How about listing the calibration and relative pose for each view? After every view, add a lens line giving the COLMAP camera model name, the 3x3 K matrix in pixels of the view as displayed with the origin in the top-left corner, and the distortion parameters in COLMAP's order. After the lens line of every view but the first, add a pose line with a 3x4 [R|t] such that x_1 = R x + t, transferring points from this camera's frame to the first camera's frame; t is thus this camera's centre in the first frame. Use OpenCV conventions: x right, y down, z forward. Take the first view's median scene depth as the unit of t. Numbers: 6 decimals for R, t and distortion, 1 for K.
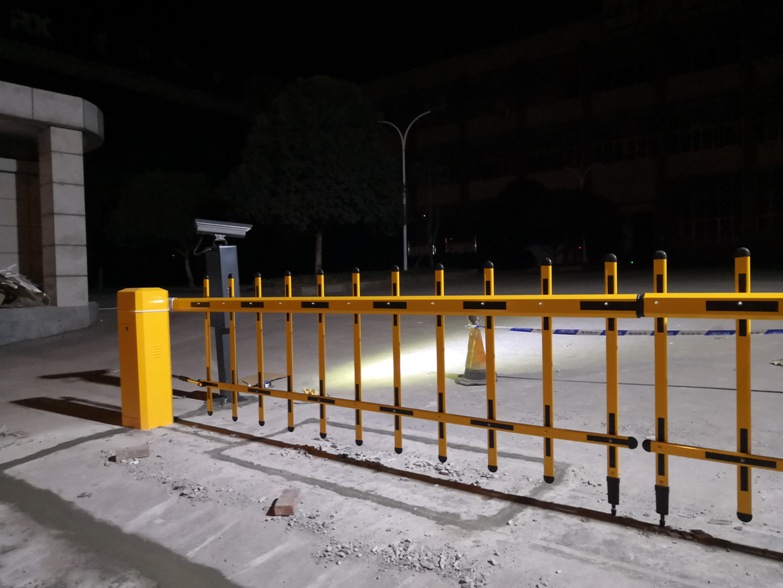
lens RADIAL K [[607.7, 0, 391.5], [0, 607.7, 294.0], [0, 0, 1]] dist [-0.008722, 0.010294]
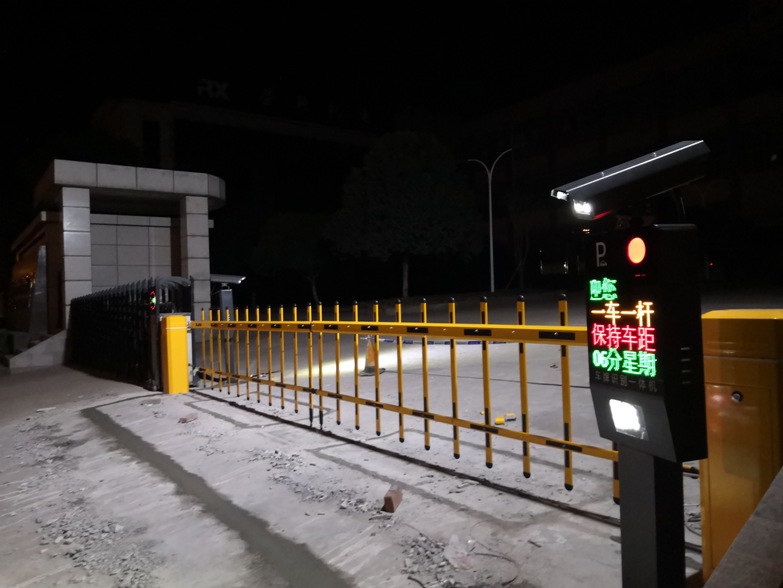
lens RADIAL K [[607.7, 0, 391.5], [0, 607.7, 294.0], [0, 0, 1]] dist [-0.008722, 0.010294]
pose [[0.966251, 0.008951, -0.257446, 0.270639], [-0.019742, 0.999030, -0.039360, -0.004564], [0.256844, 0.043114, 0.965491, -0.228564]]
